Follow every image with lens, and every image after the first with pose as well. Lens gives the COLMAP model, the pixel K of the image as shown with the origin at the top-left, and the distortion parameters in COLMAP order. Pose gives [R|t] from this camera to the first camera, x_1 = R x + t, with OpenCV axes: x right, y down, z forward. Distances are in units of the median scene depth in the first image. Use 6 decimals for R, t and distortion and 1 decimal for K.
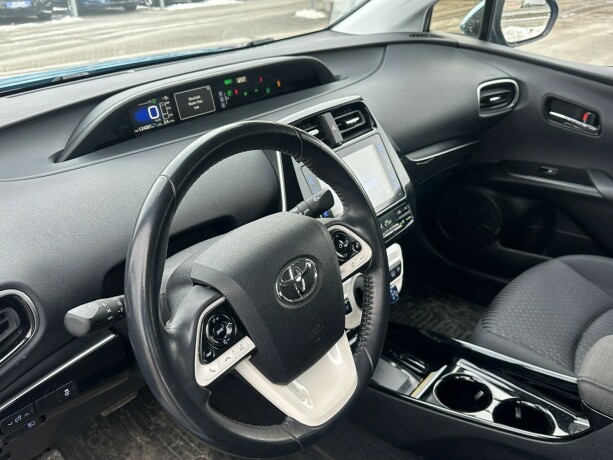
lens RADIAL K [[563.3, 0, 306.5], [0, 563.3, 228.9], [0, 0, 1]] dist [0.018922, 0.000000]
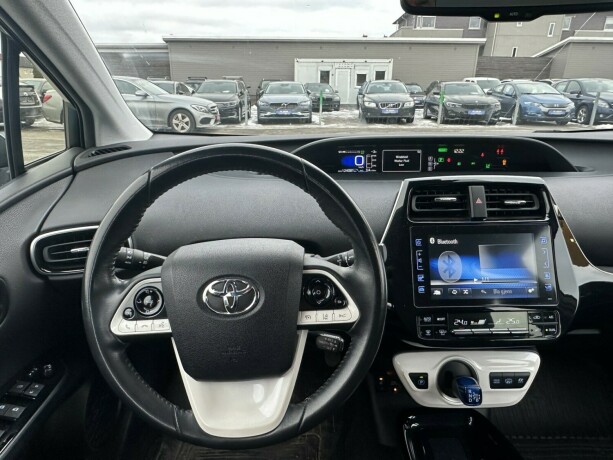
lens RADIAL K [[414.6, 0, 319.4], [0, 414.6, 224.7], [0, 0, 1]] dist [-0.024625, 0.002591]
pose [[0.681142, 0.256682, -0.685682, 0.313955], [-0.337209, 0.941269, 0.017384, -0.056712], [0.649873, 0.219377, 0.727694, 0.295161]]
